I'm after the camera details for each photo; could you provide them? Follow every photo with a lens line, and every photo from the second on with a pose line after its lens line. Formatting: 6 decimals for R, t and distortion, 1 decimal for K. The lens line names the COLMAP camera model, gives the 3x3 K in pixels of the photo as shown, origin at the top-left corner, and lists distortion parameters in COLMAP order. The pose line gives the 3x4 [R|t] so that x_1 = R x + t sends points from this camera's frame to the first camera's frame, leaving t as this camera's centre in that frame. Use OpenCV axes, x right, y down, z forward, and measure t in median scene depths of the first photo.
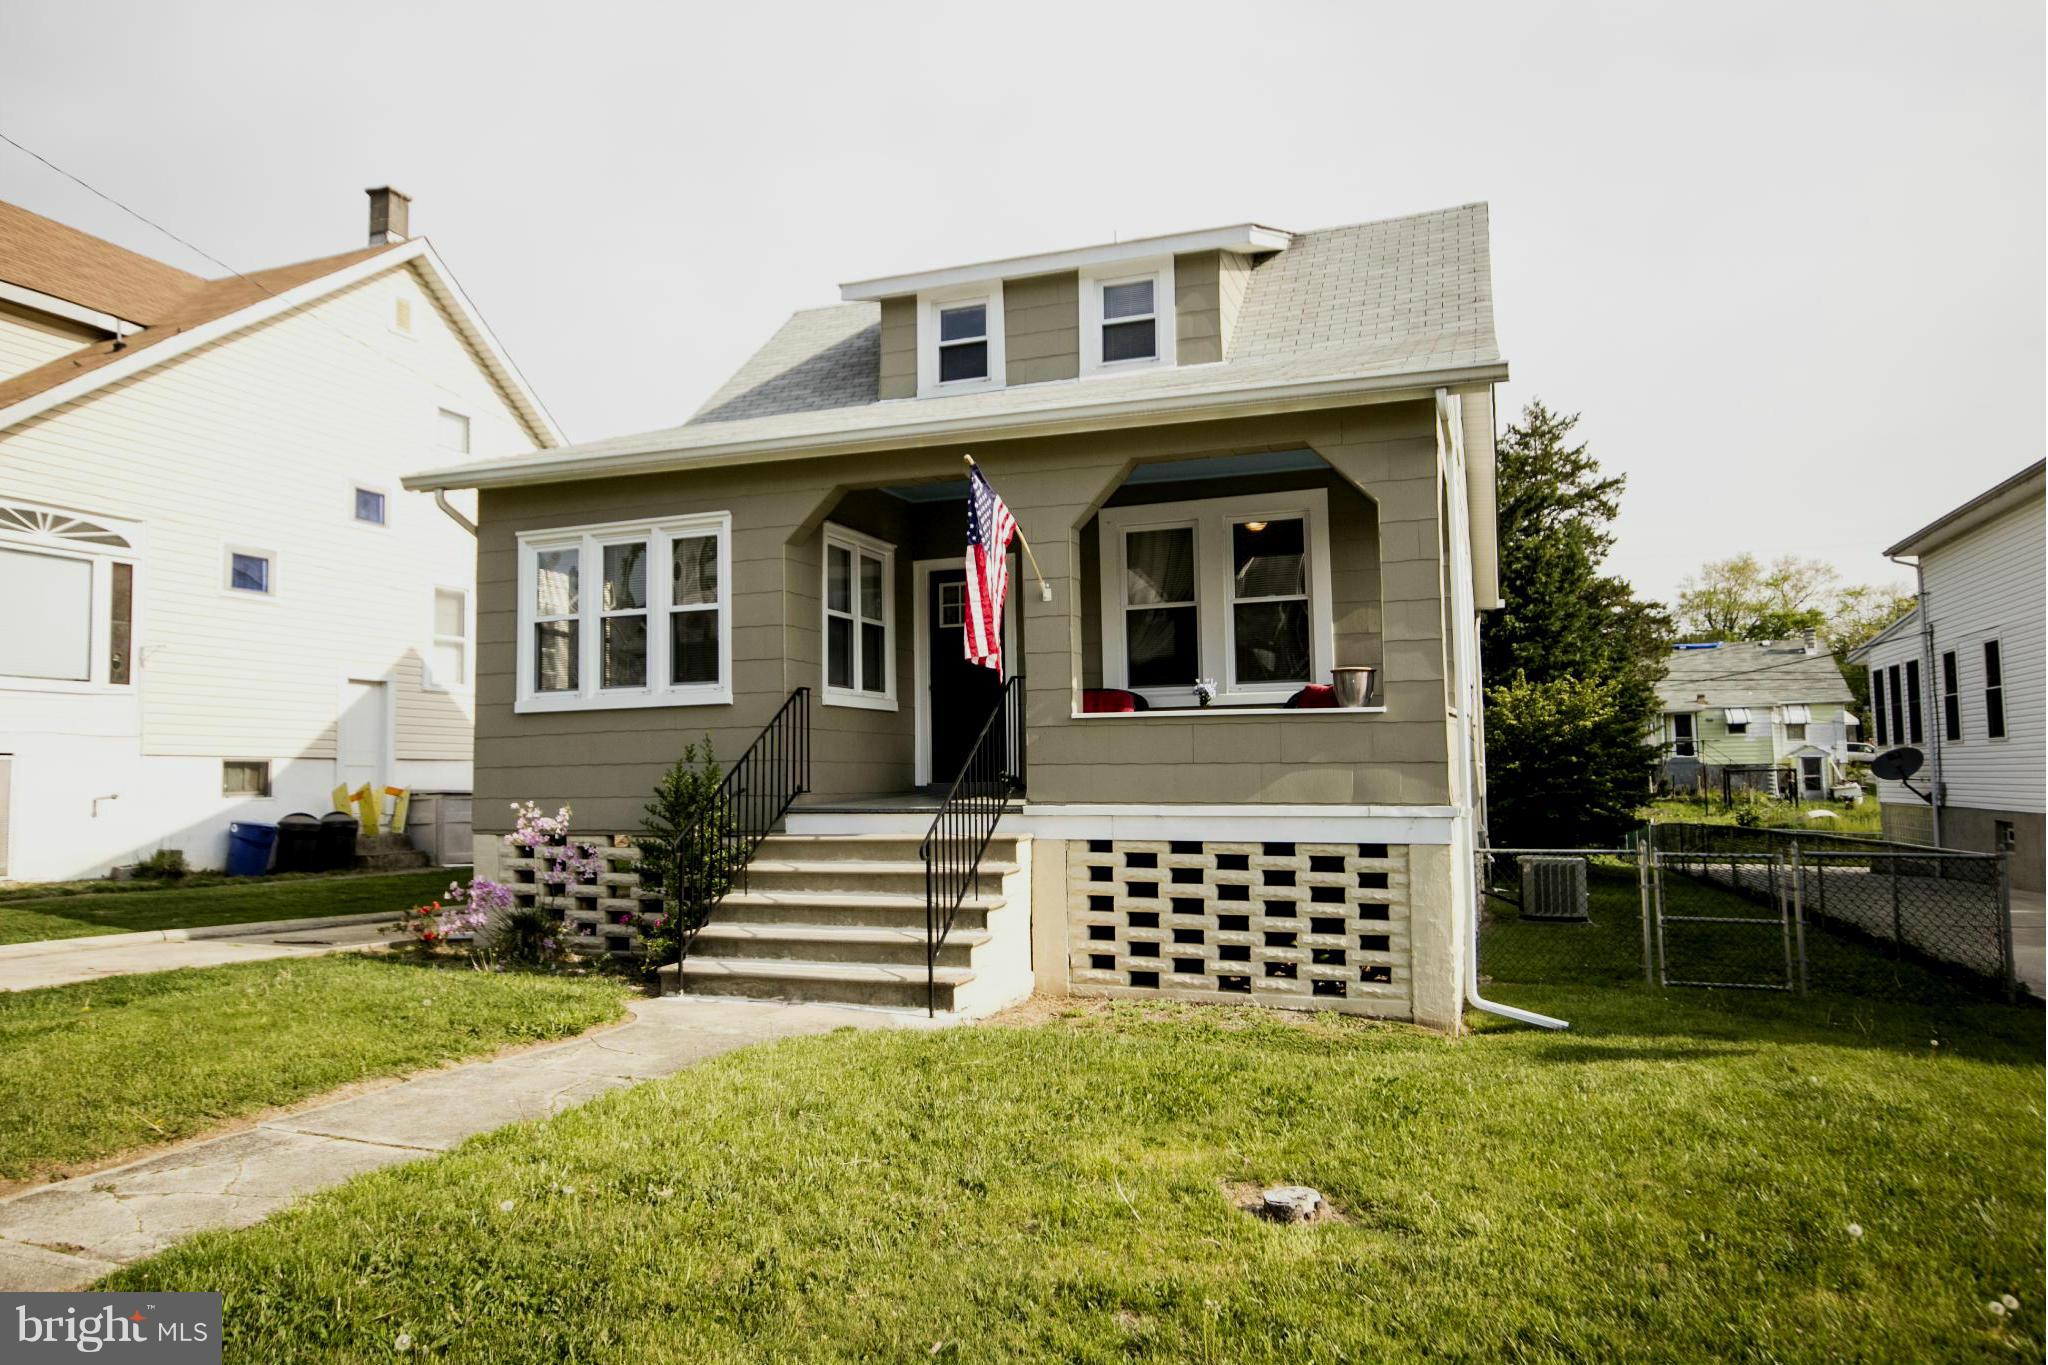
lens RADIAL K [[1287.0, 0, 1024.0], [0, 1287.0, 681.9], [0, 0, 1]] dist [-0.008206, -0.000059]
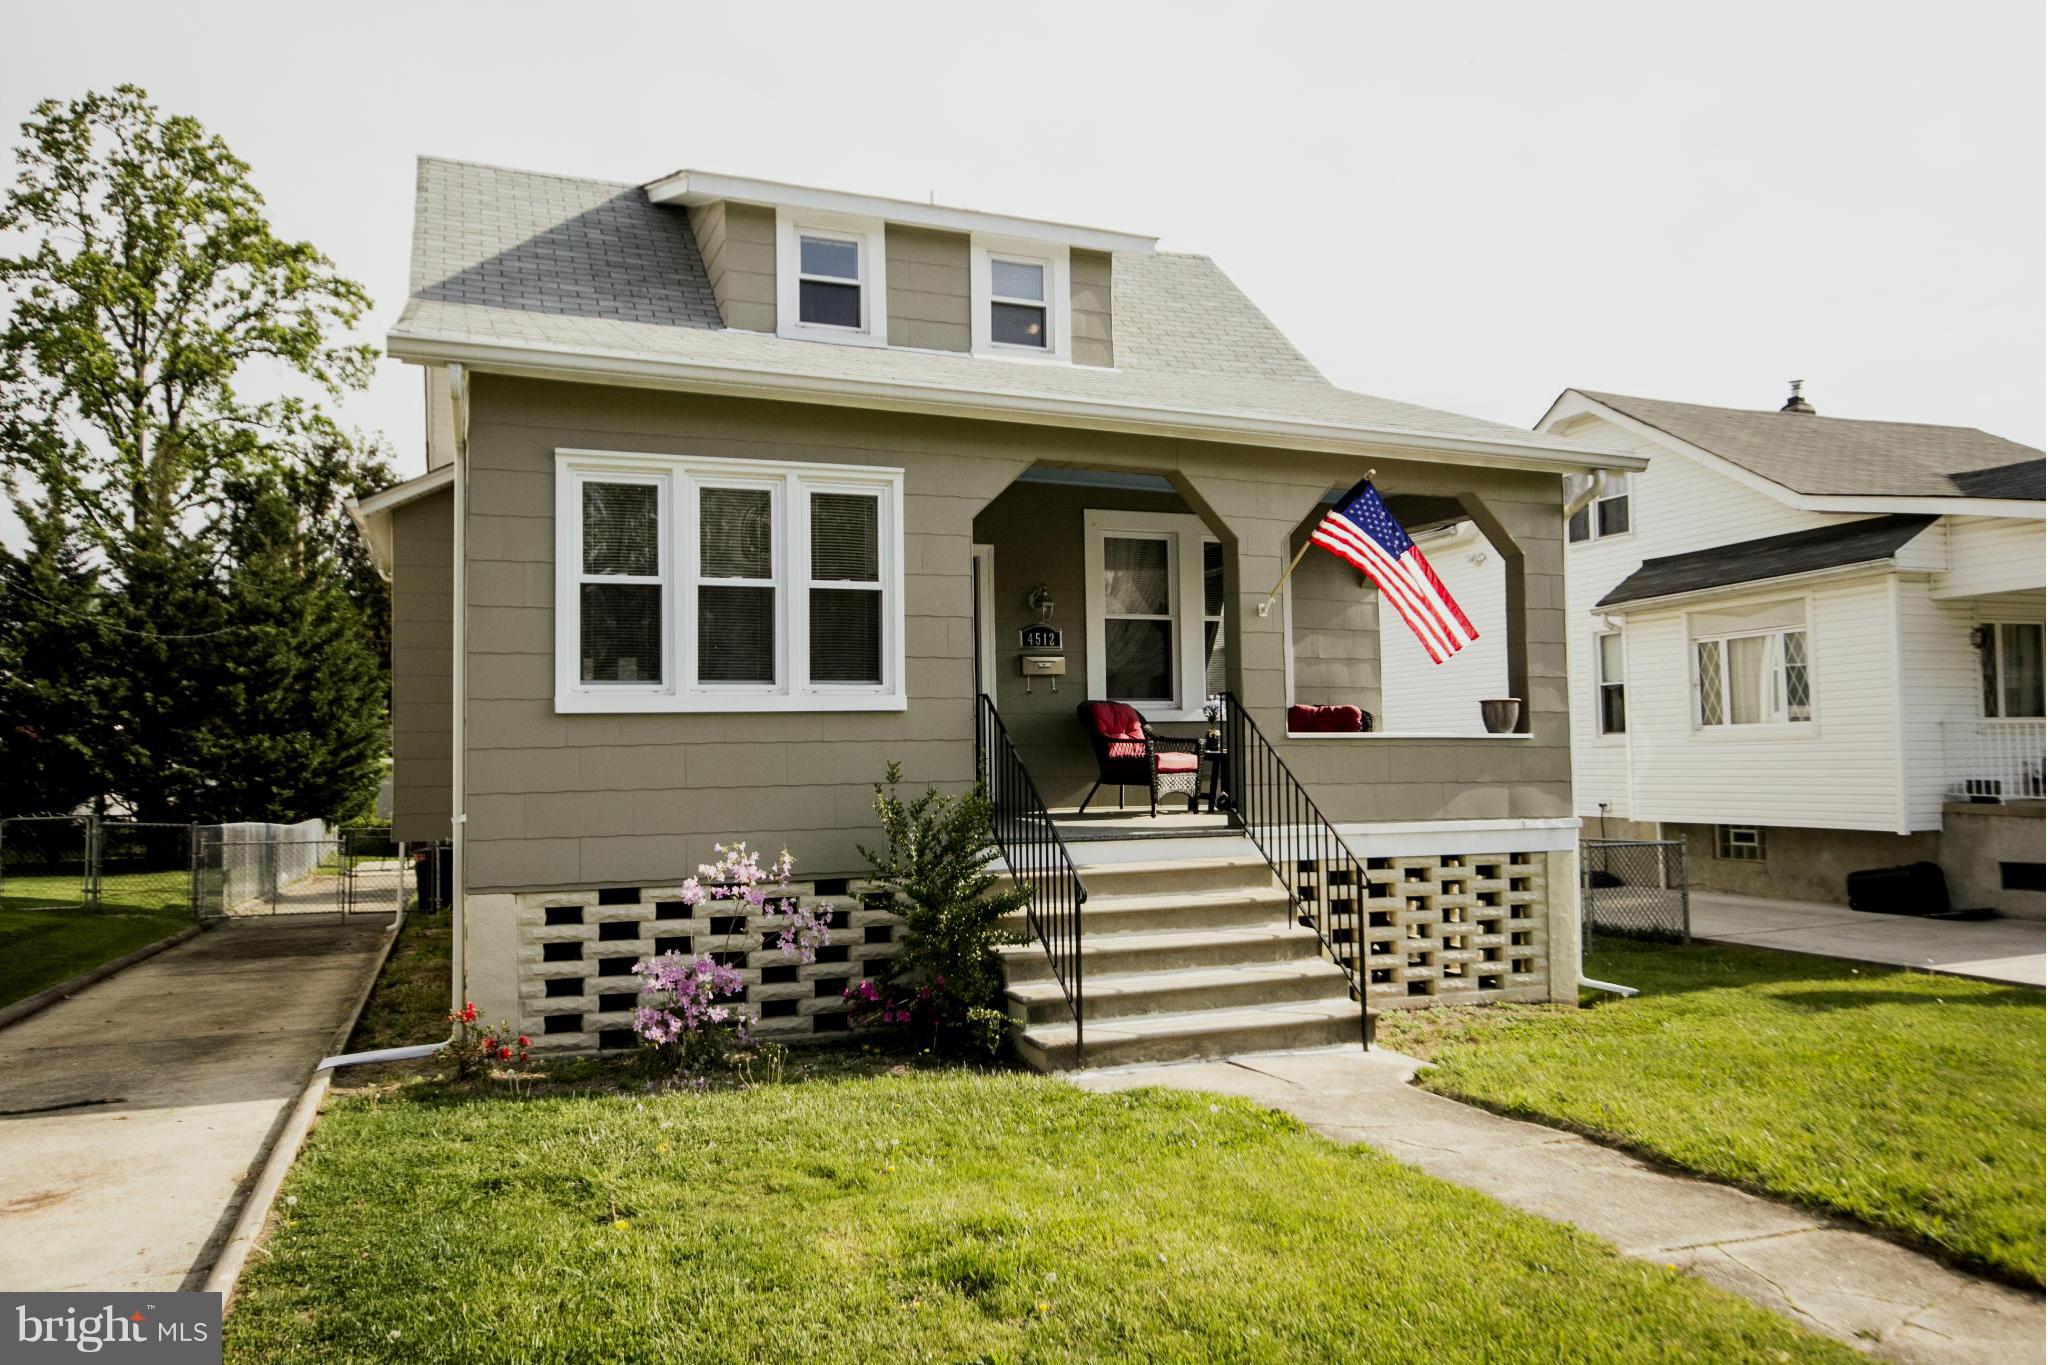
lens RADIAL K [[1444.4, 0, 1024.6], [0, 1444.4, 690.5], [0, 0, 1]] dist [-0.031733, 0.000960]
pose [[0.748662, 0.037364, 0.661898, -0.731693], [-0.039315, 0.999156, -0.011934, 0.011768], [-0.661785, -0.017088, 0.749499, 0.268965]]
